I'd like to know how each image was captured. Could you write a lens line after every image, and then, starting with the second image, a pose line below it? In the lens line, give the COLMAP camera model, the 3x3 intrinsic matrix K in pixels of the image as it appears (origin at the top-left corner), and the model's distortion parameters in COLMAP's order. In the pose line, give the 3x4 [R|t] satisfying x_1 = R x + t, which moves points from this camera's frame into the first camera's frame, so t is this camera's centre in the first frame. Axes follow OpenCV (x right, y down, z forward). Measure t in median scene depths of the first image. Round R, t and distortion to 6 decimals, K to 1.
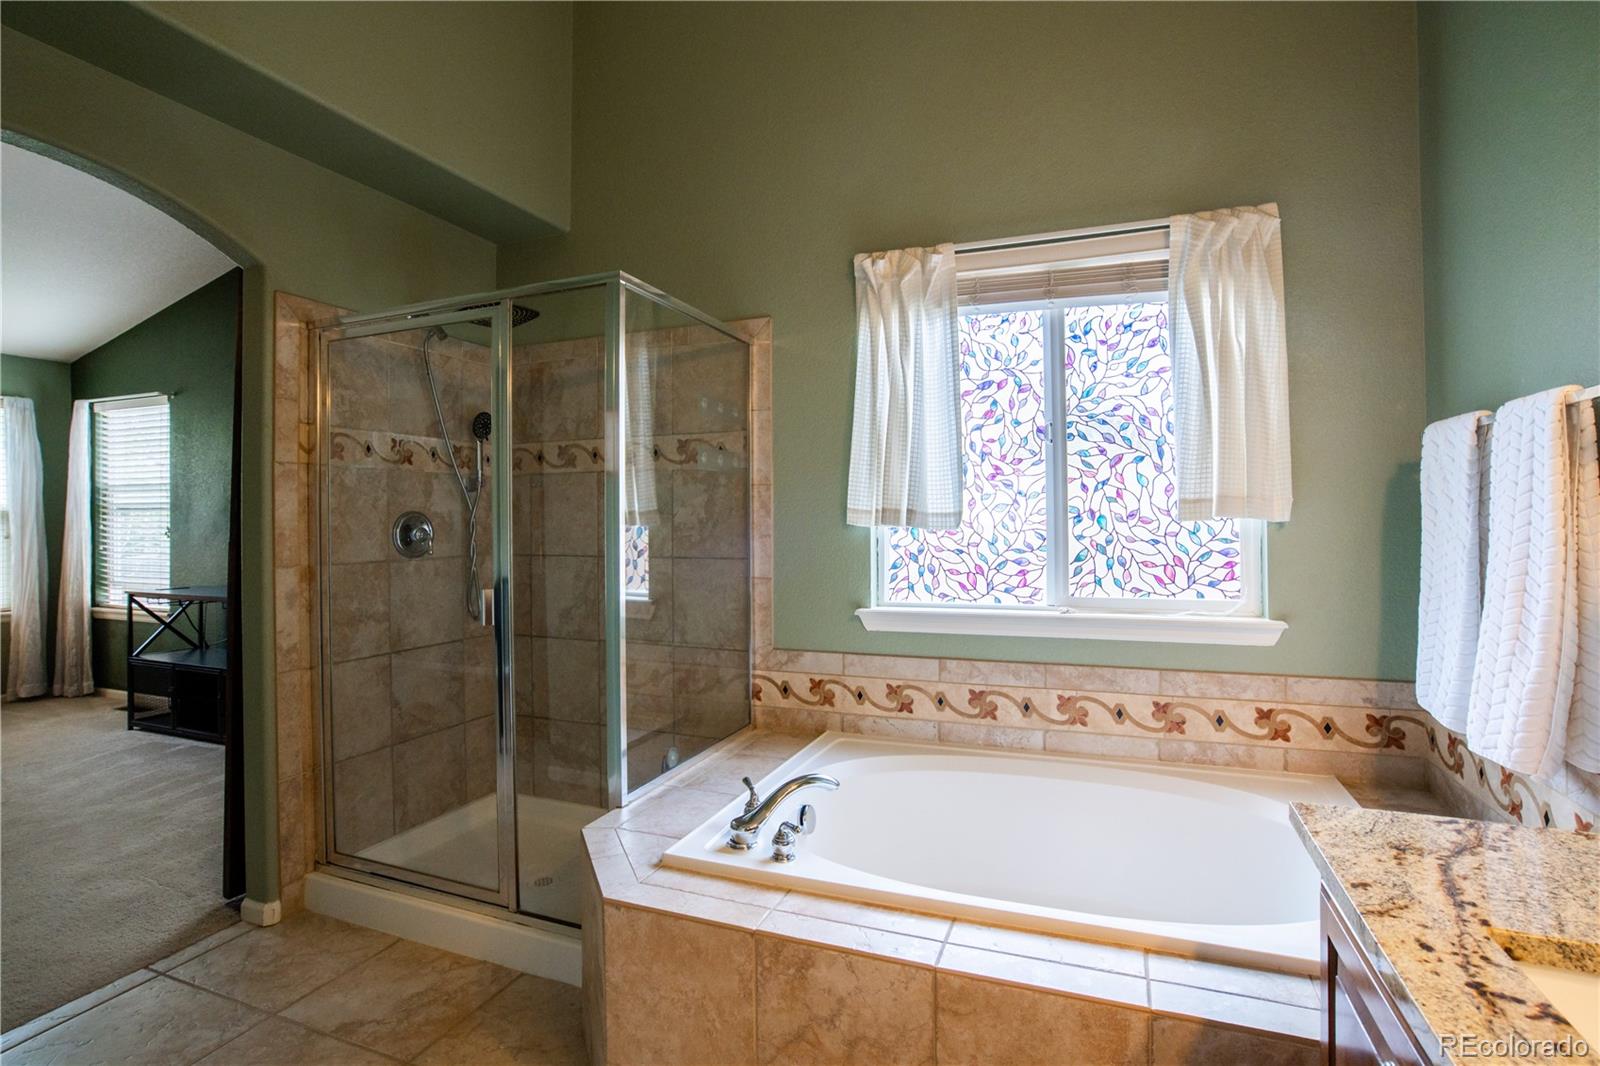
lens RADIAL K [[748.7, 0, 814.6], [0, 748.7, 505.0], [0, 0, 1]] dist [-0.039357, 0.016747]
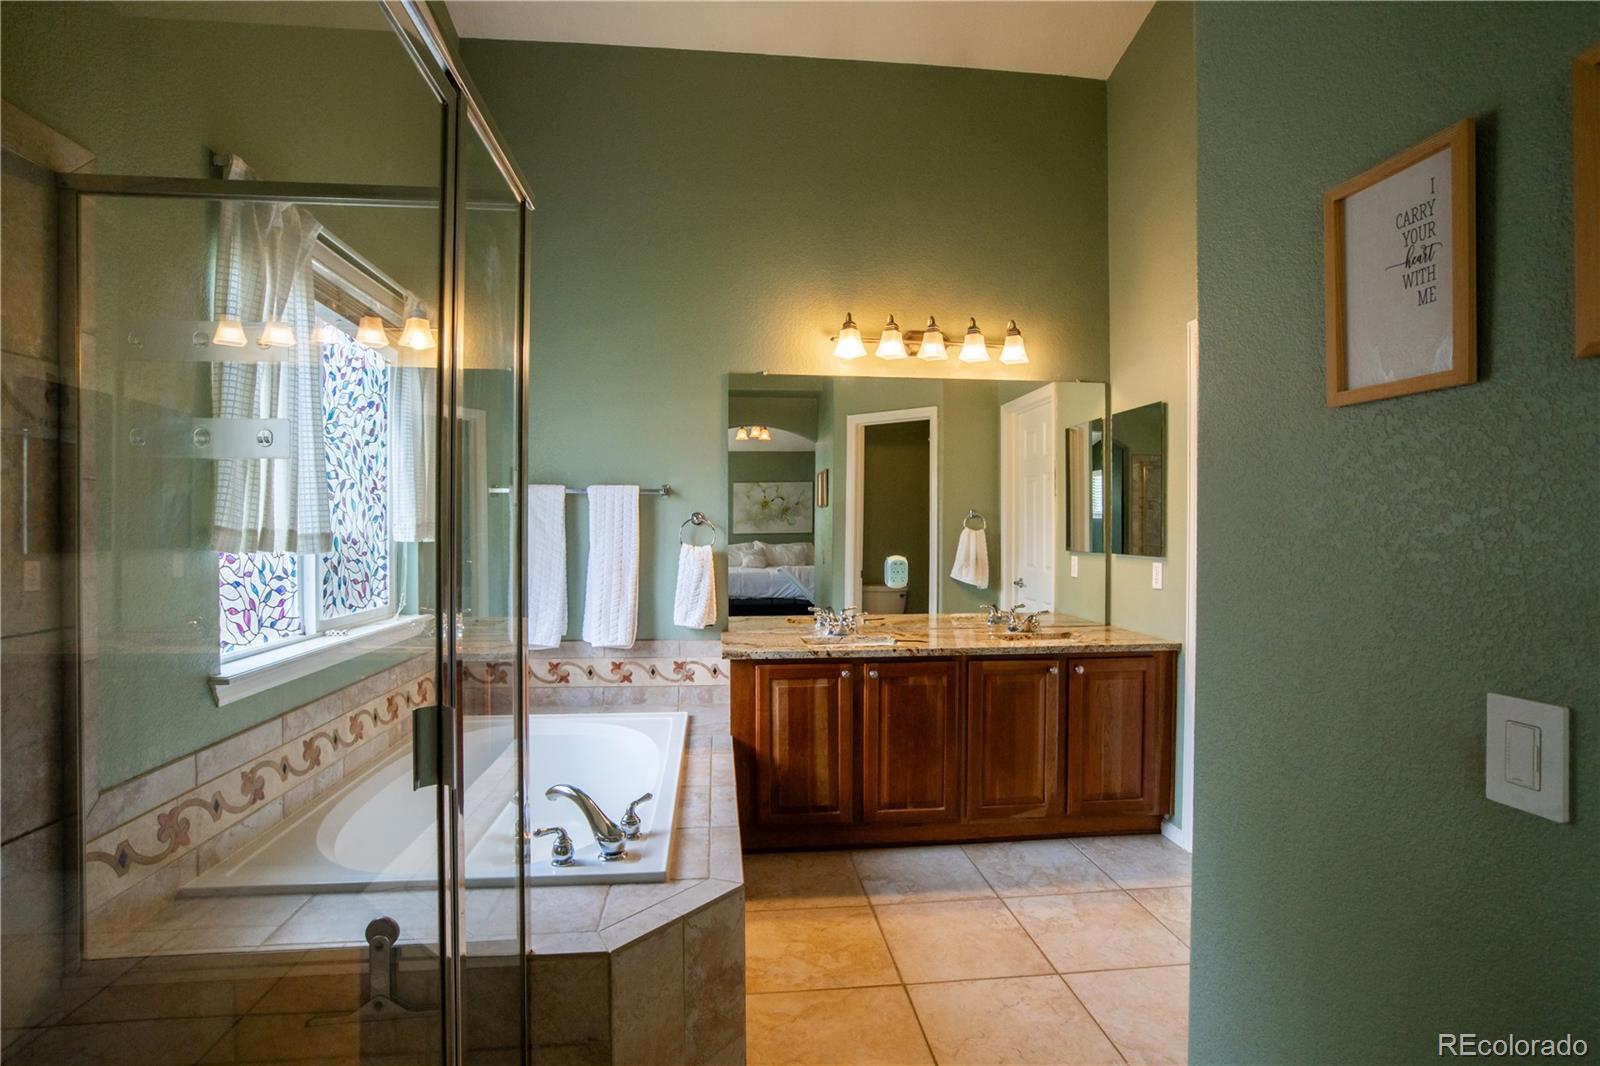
lens RADIAL K [[748.7, 0, 794.1], [0, 748.7, 534.8], [0, 0, 1]] dist [-0.039357, 0.016747]
pose [[-0.440466, 0.003725, 0.897761, -0.769615], [-0.008365, 0.999931, -0.008253, 0.012635], [-0.897730, -0.011145, -0.440405, 0.837856]]
